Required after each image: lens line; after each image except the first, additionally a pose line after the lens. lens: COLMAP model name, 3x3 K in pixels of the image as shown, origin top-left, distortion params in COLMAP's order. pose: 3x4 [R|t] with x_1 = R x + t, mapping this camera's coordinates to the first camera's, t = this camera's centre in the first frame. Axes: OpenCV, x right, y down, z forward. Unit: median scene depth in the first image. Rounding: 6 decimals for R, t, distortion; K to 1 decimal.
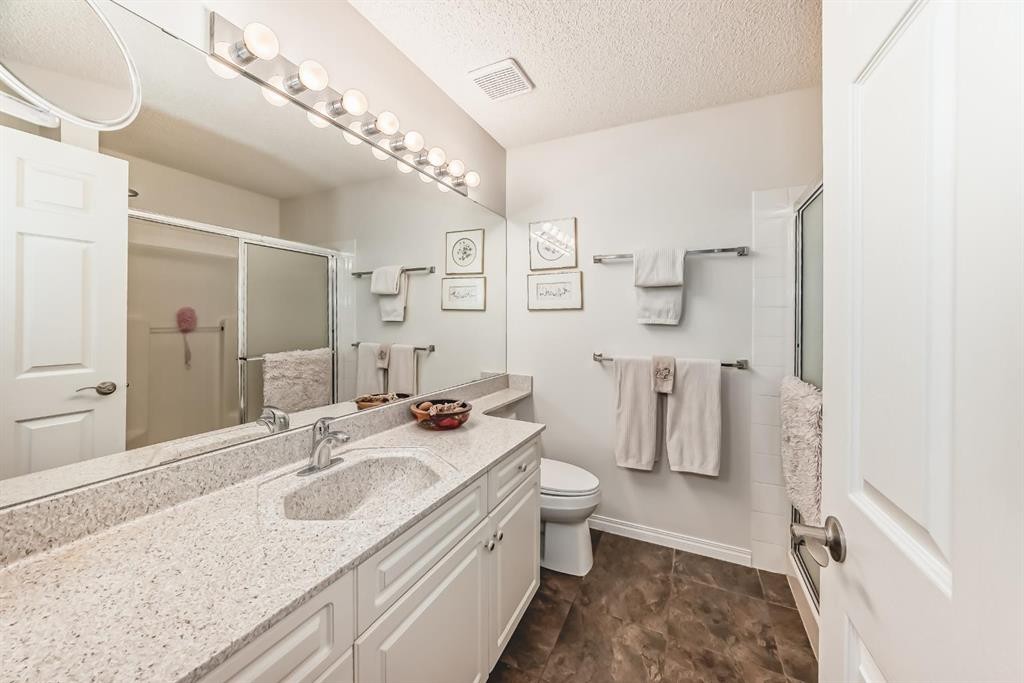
lens RADIAL K [[369.7, 0, 516.9], [0, 369.7, 317.6], [0, 0, 1]] dist [-0.027779, 0.009469]
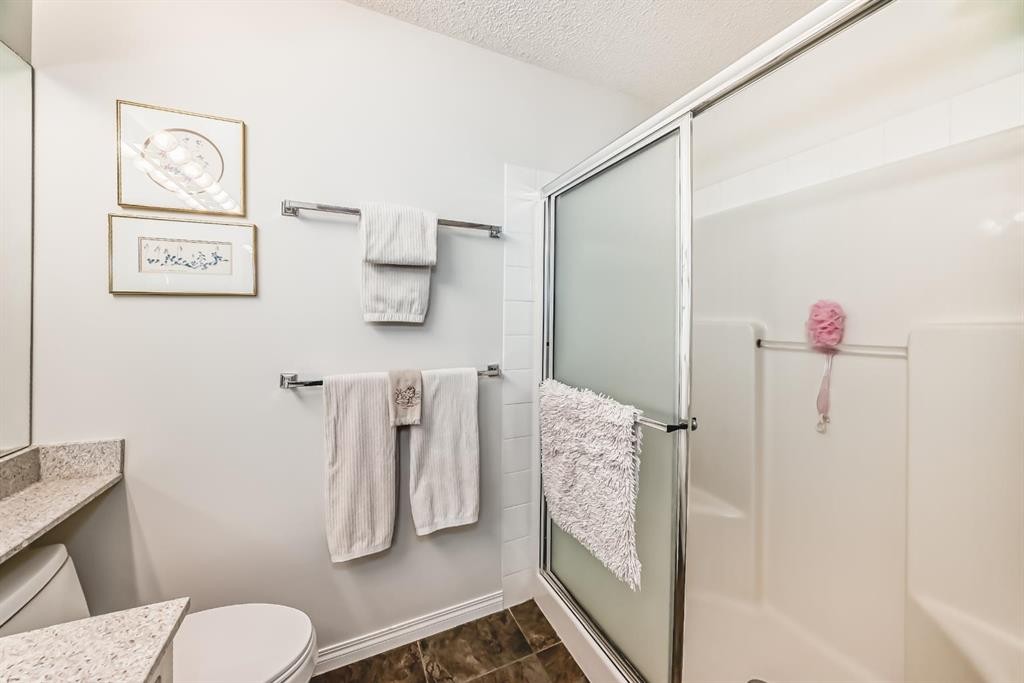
lens RADIAL K [[369.7, 0, 516.9], [0, 369.7, 317.6], [0, 0, 1]] dist [-0.027779, 0.009469]
pose [[0.649558, 0.002774, 0.760307, 0.020587], [0.001367, 0.999987, -0.004816, 0.013534], [-0.760311, 0.004168, 0.649546, 0.412570]]
